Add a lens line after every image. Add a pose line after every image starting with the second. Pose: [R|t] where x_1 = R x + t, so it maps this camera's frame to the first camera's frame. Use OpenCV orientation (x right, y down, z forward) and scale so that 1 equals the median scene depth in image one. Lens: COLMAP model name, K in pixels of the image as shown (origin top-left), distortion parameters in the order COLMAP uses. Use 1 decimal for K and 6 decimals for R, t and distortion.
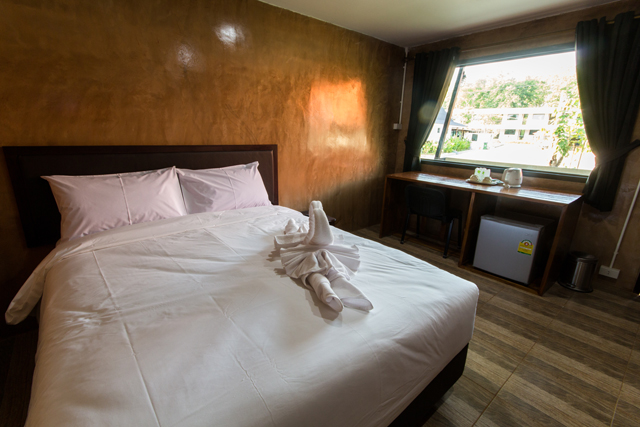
lens RADIAL K [[304.7, 0, 317.9], [0, 304.7, 210.2], [0, 0, 1]] dist [0.012311, -0.000382]
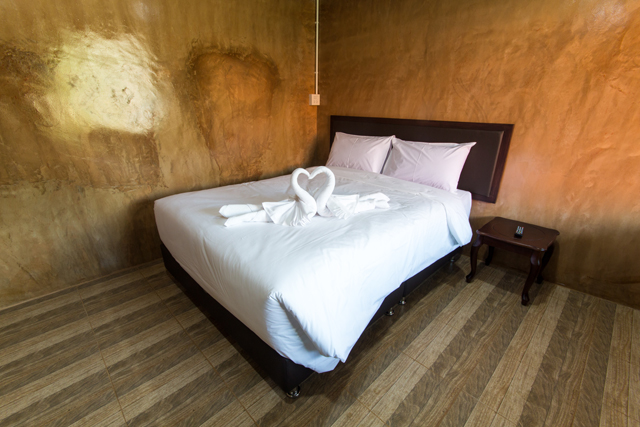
lens RADIAL K [[304.7, 0, 345.1], [0, 304.7, 216.8], [0, 0, 1]] dist [0.012311, -0.000382]
pose [[0.086799, 0.325630, -0.941505, 0.707399], [-0.260991, 0.919496, 0.293957, -0.132152], [0.961431, 0.220209, 0.164798, 0.581934]]
